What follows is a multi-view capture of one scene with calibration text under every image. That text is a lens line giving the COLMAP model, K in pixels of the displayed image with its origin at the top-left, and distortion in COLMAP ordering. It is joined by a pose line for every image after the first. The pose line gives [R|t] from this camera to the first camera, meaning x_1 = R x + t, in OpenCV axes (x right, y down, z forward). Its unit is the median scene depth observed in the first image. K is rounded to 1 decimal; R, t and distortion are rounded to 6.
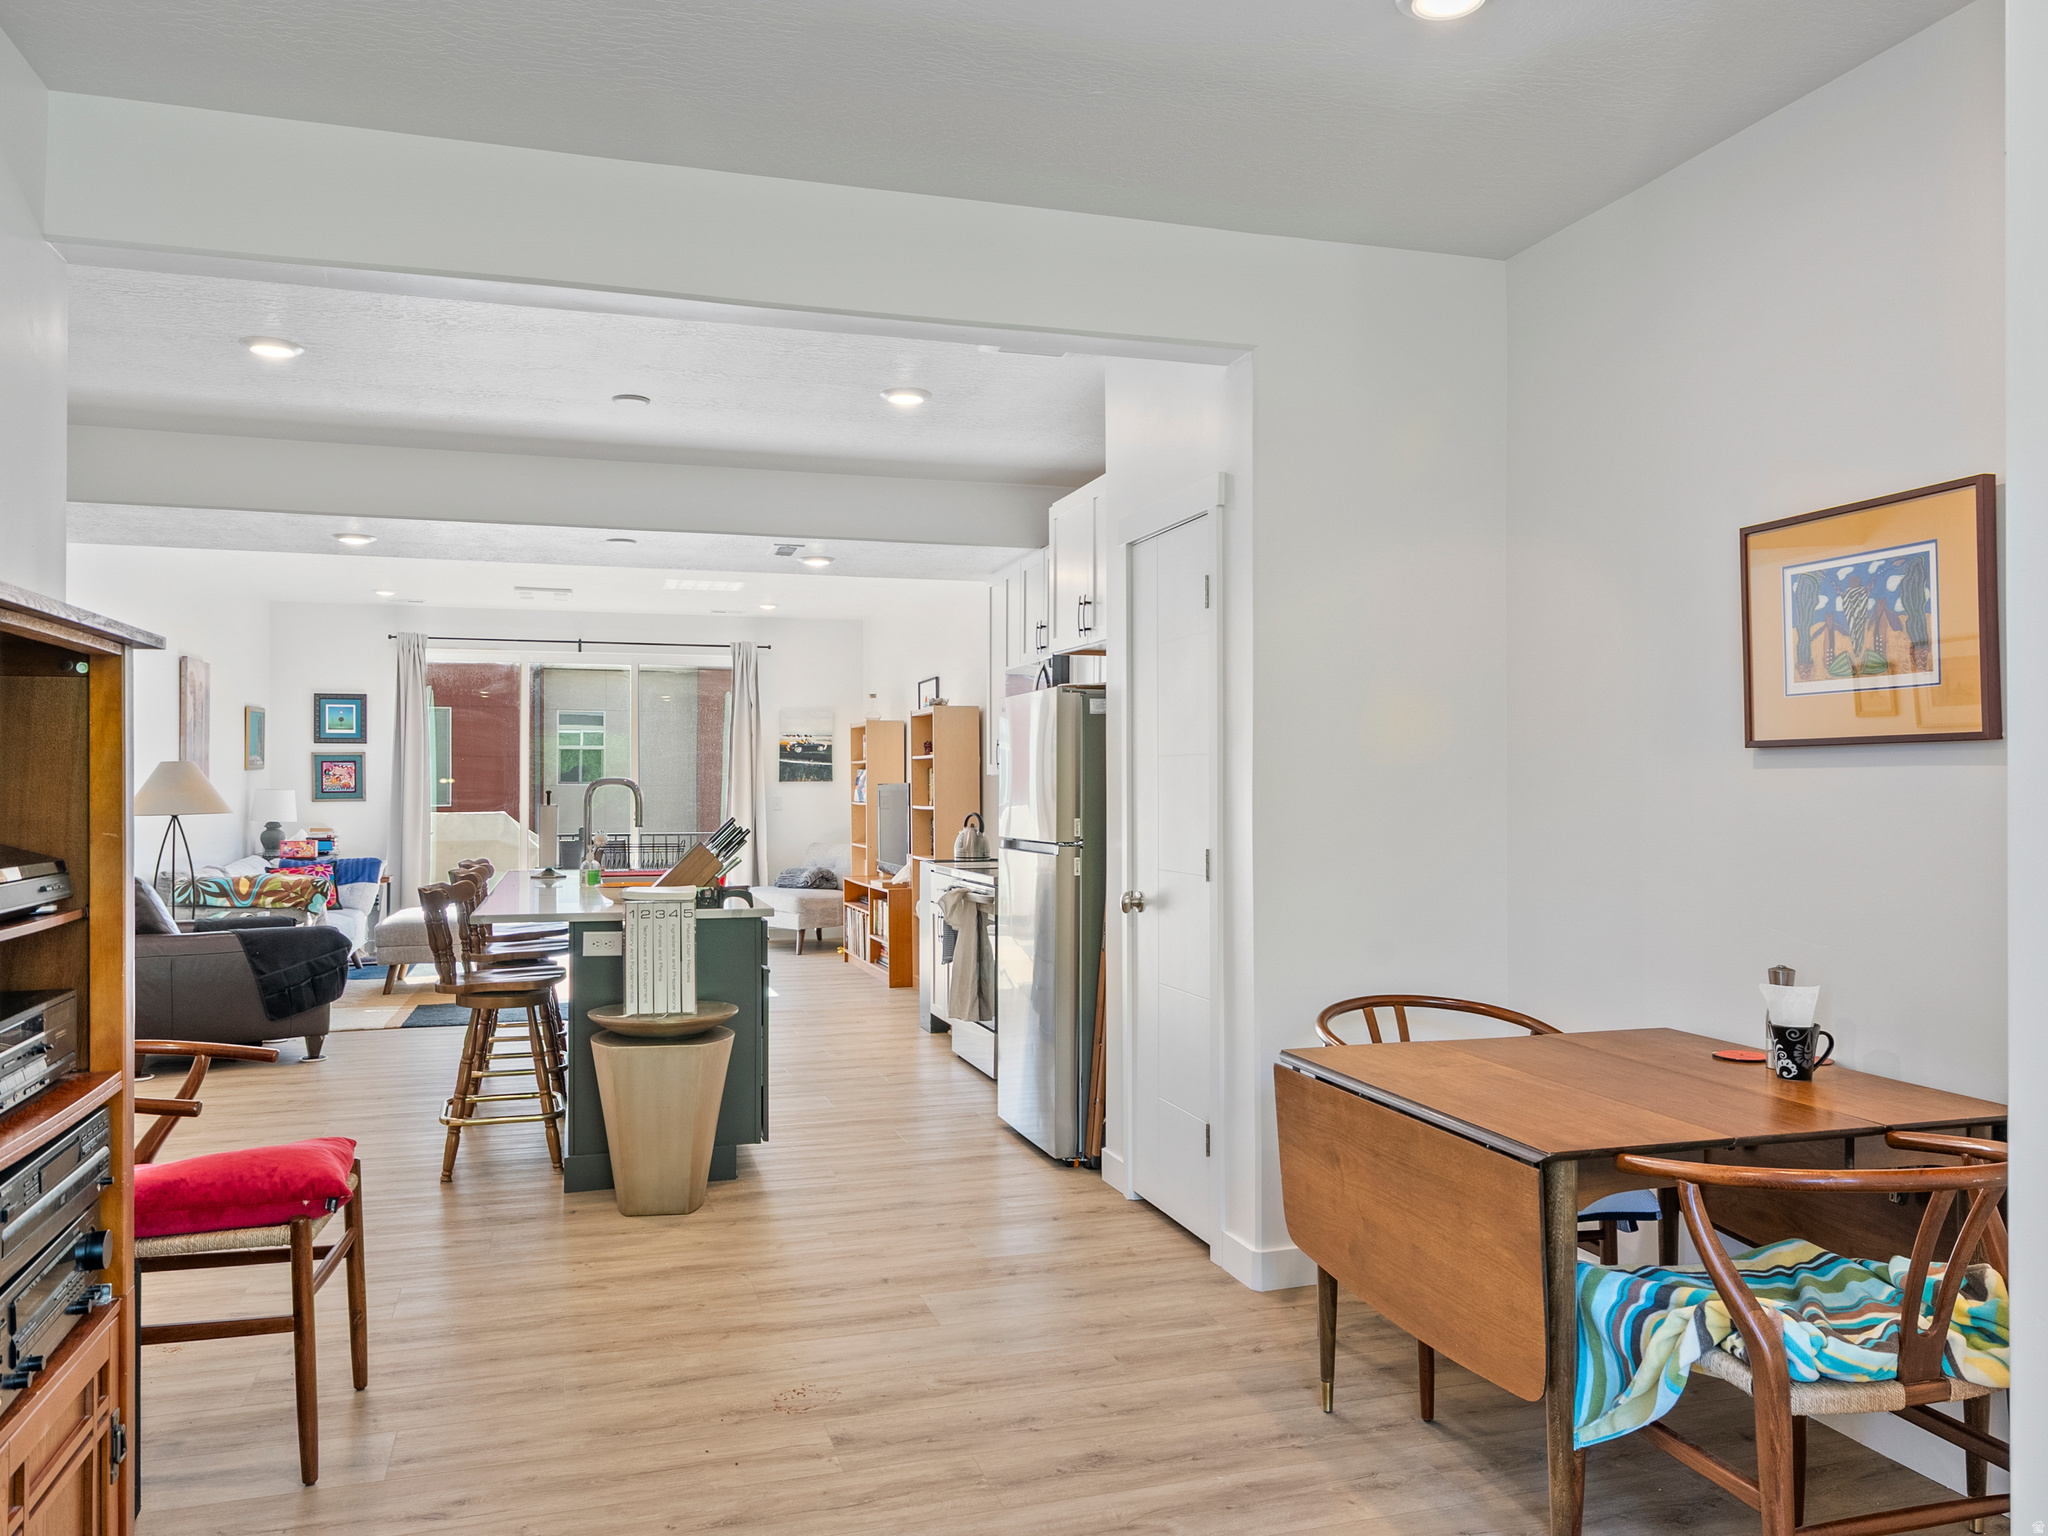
lens RADIAL K [[1505.6, 0, 1017.3], [0, 1505.6, 759.3], [0, 0, 1]] dist [0.028814, 0.001937]
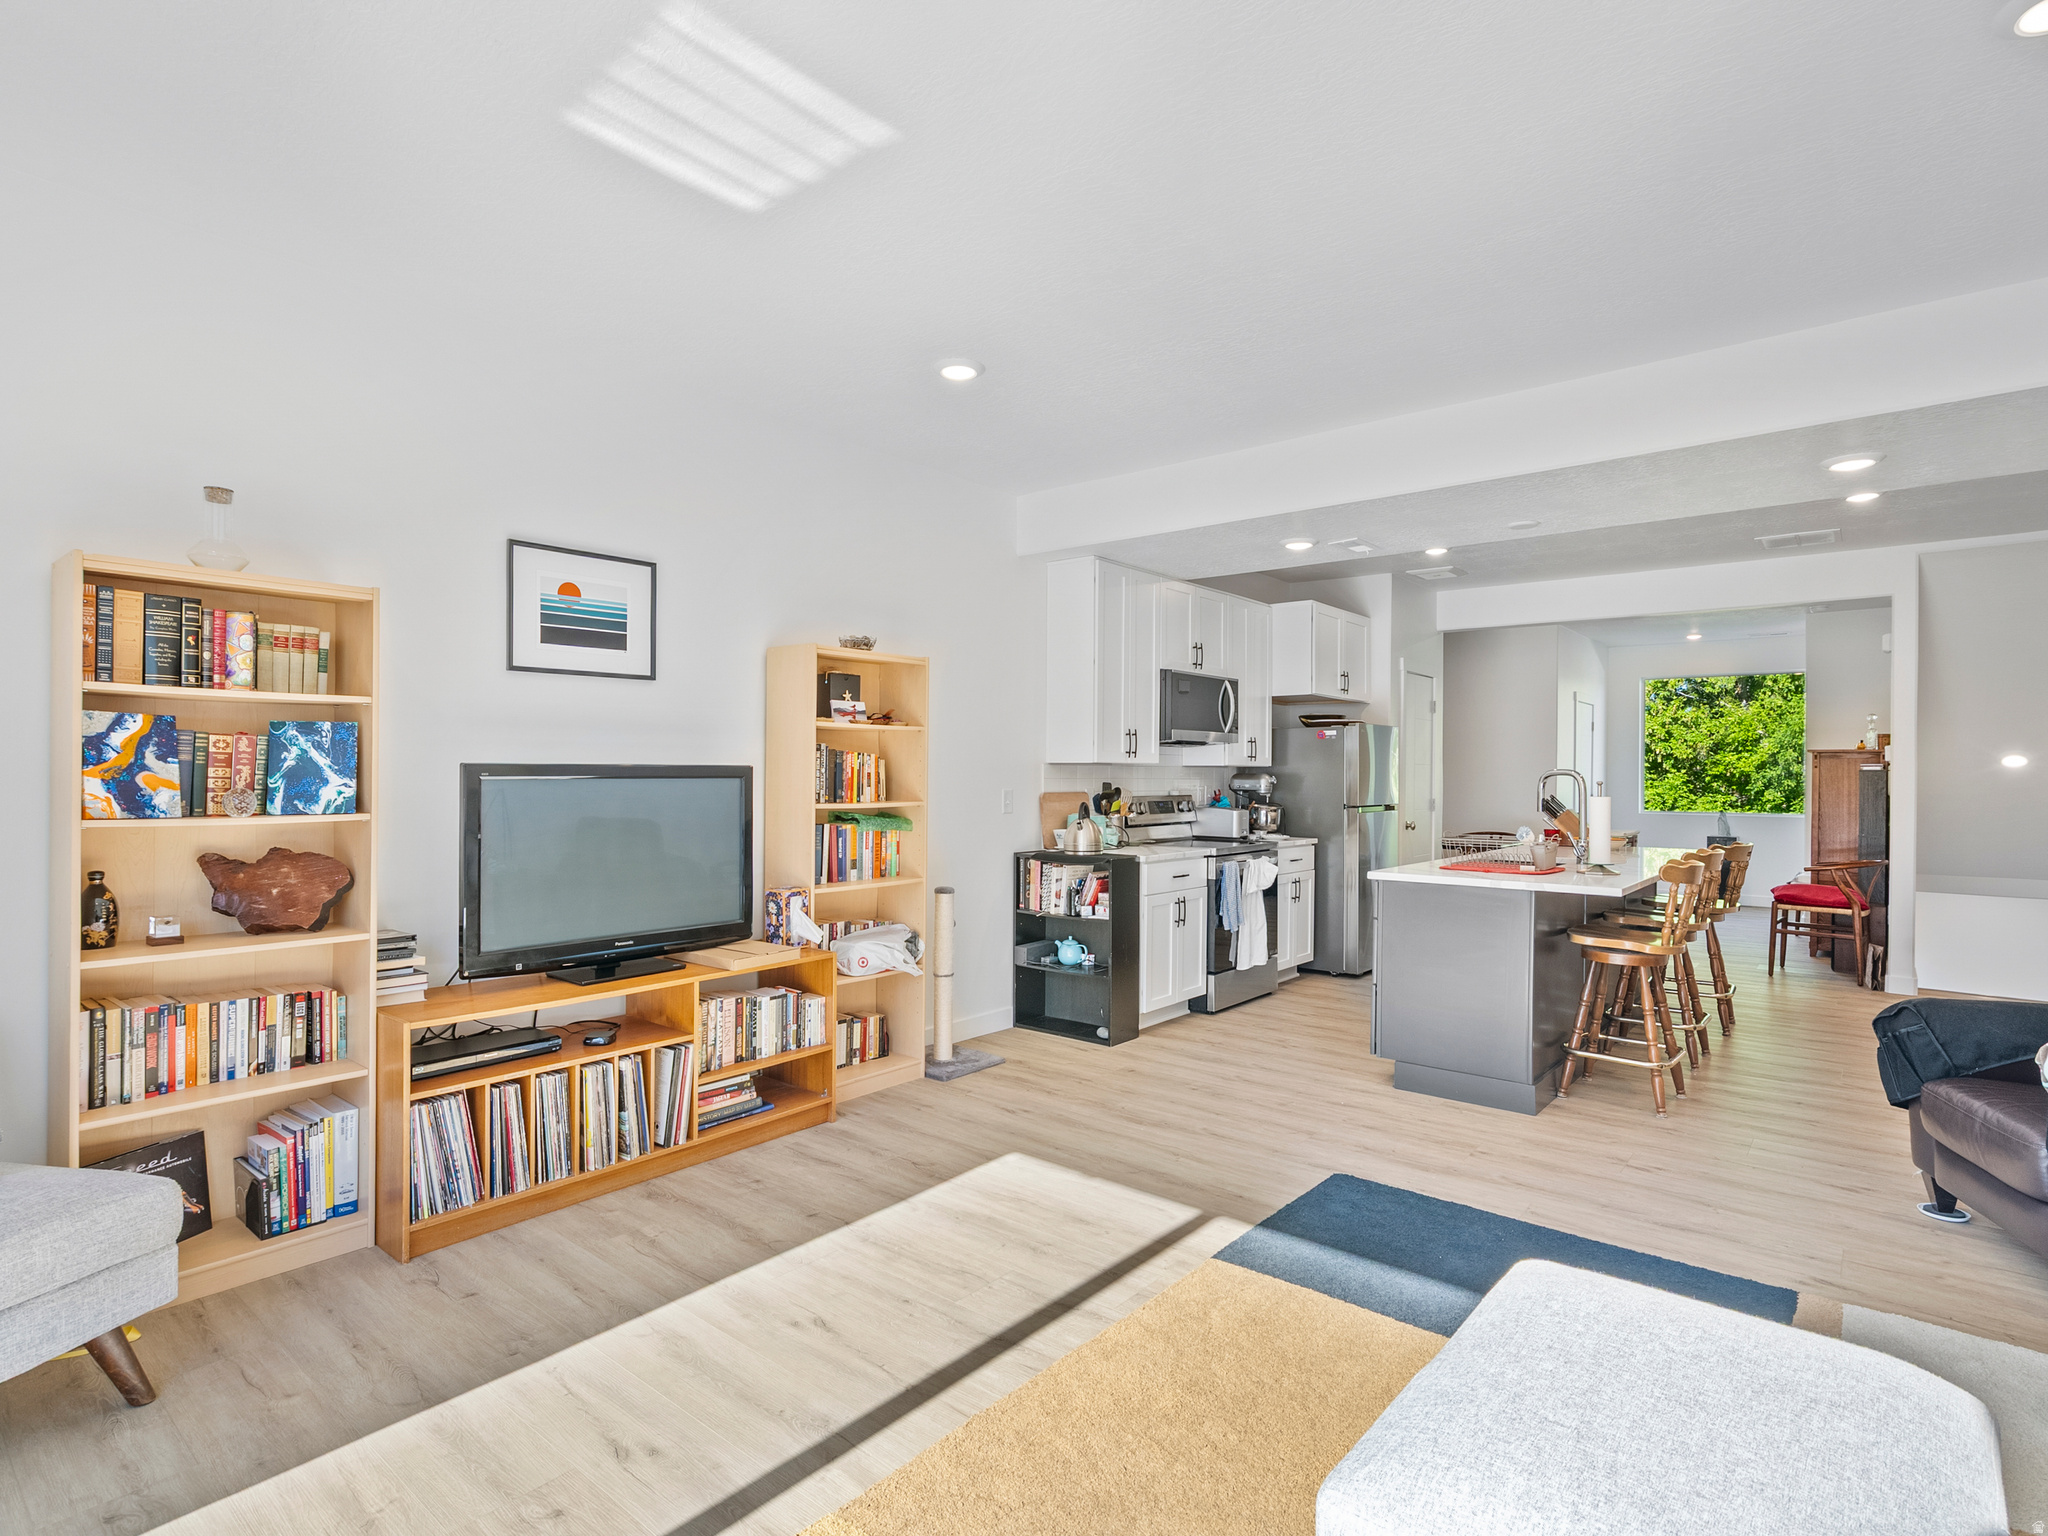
lens RADIAL K [[1050.0, 0, 1024.0], [0, 1050.0, 768.0], [0, 0, 1]] dist [0.004130, 0.000689]
pose [[-0.555791, 0.002121, 0.831319, -0.537285], [-0.019993, 0.999673, -0.015918, 0.025112], [-0.831082, -0.025468, -0.555567, 1.366420]]
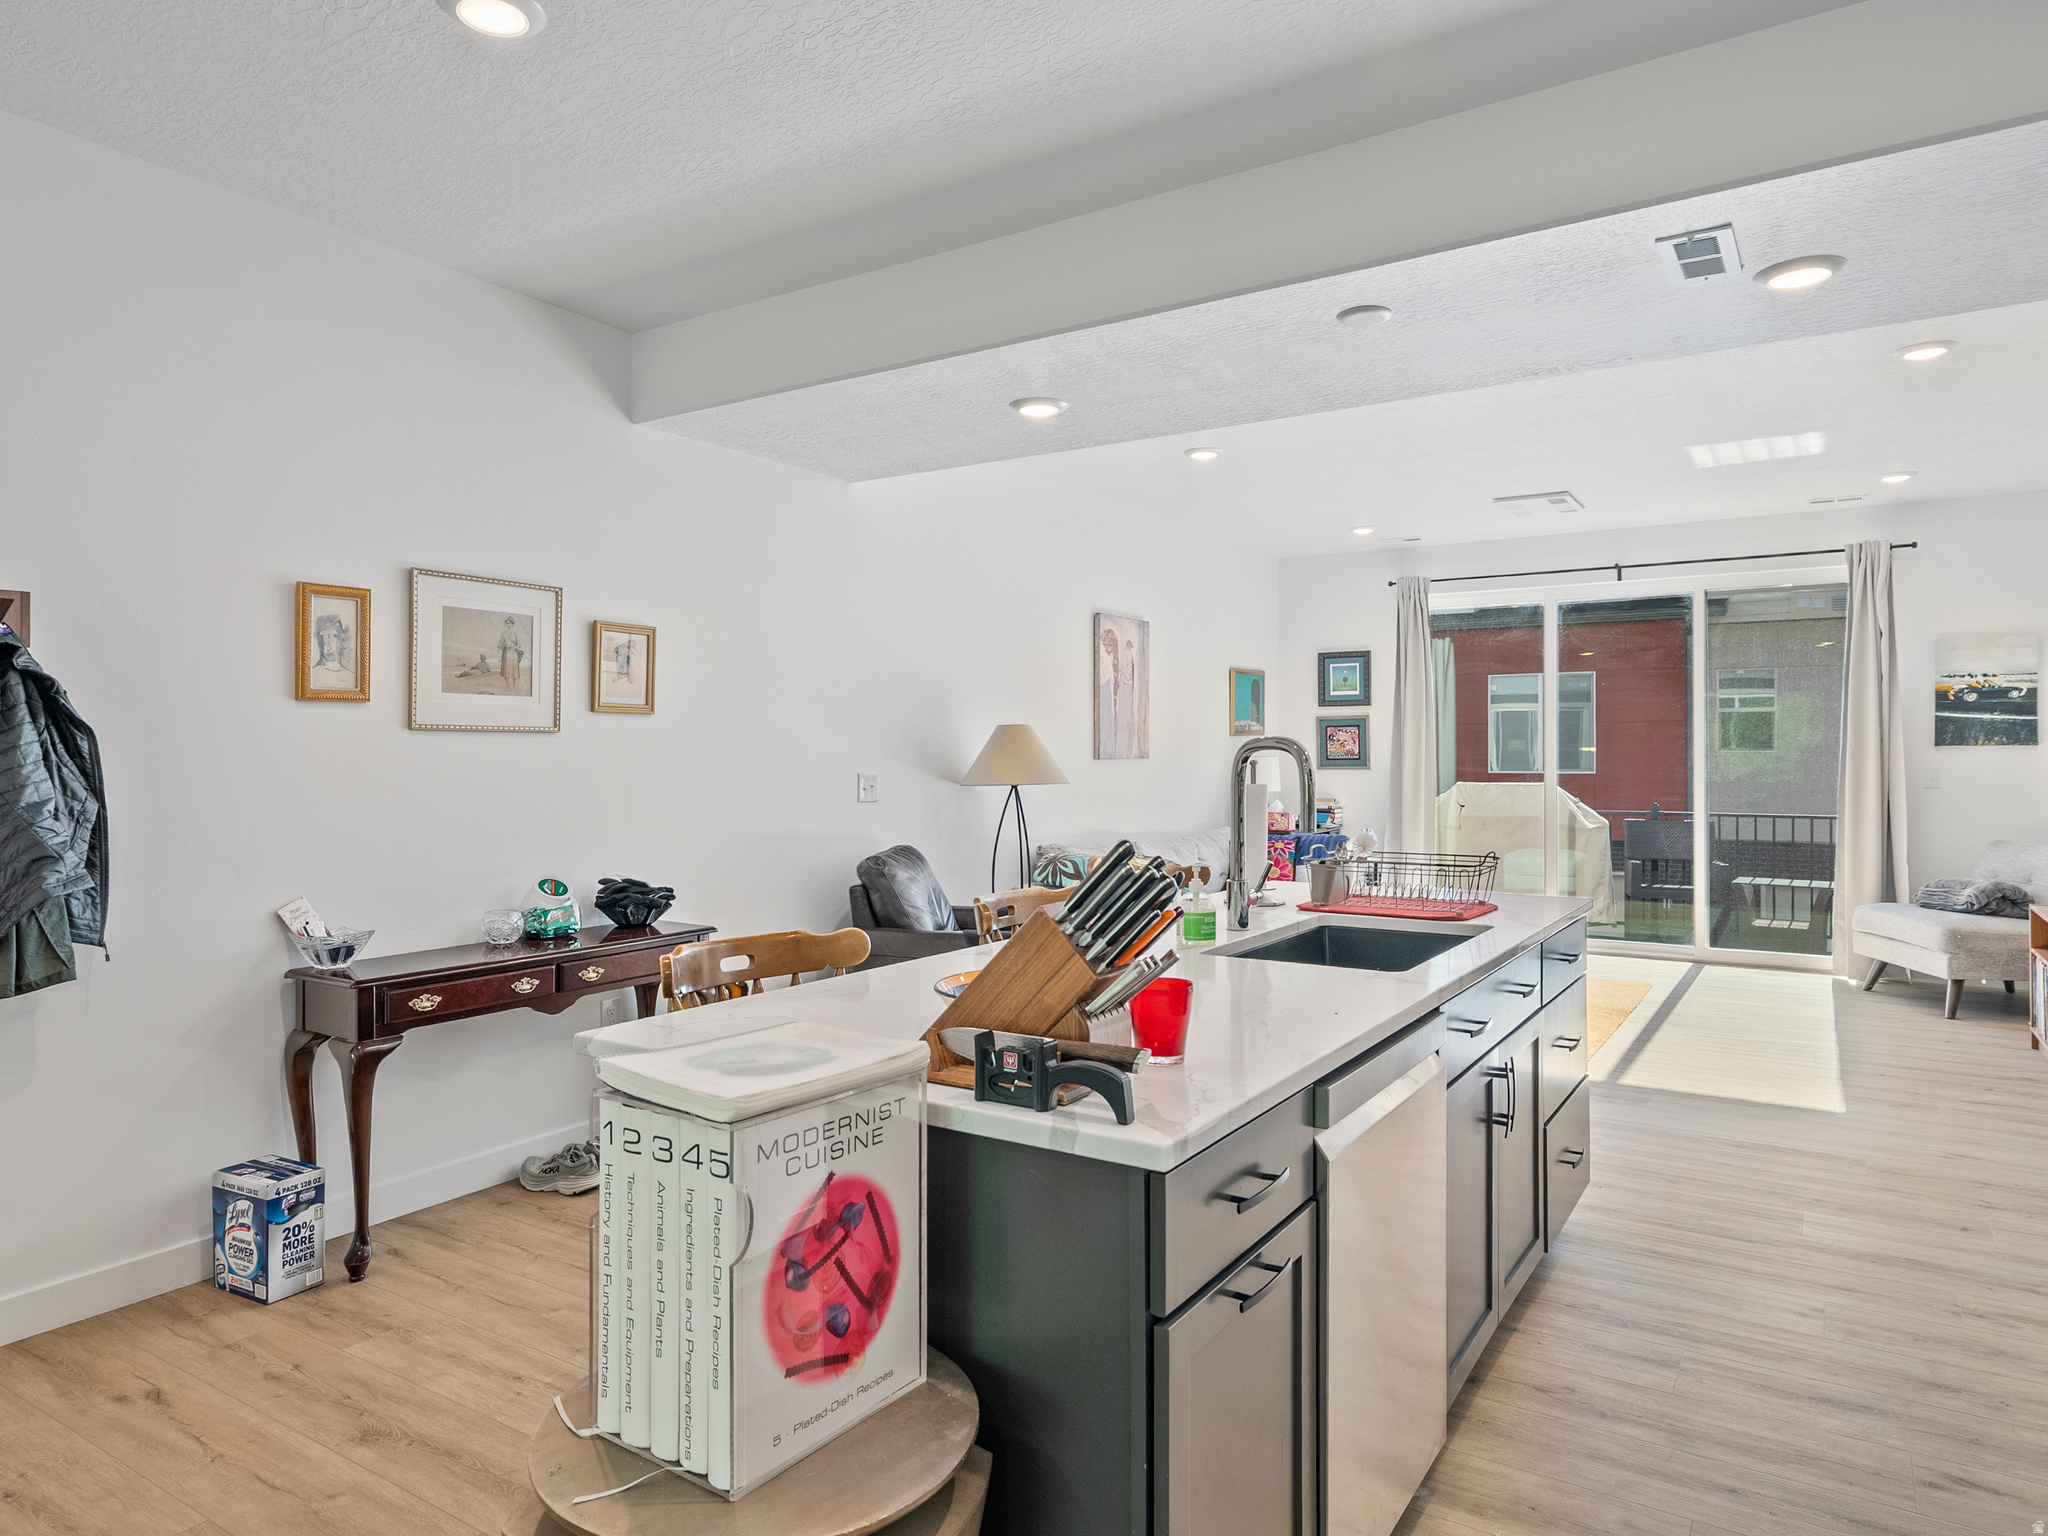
lens RADIAL K [[1260.1, 0, 1024.0], [0, 1260.1, 768.0], [0, 0, 1]] dist [0.008363, 0.001307]
pose [[0.650445, 0.008804, -0.759502, 0.008243], [0.013607, 0.999637, 0.023240, 0.009301], [0.759431, -0.025451, 0.650090, 0.503735]]
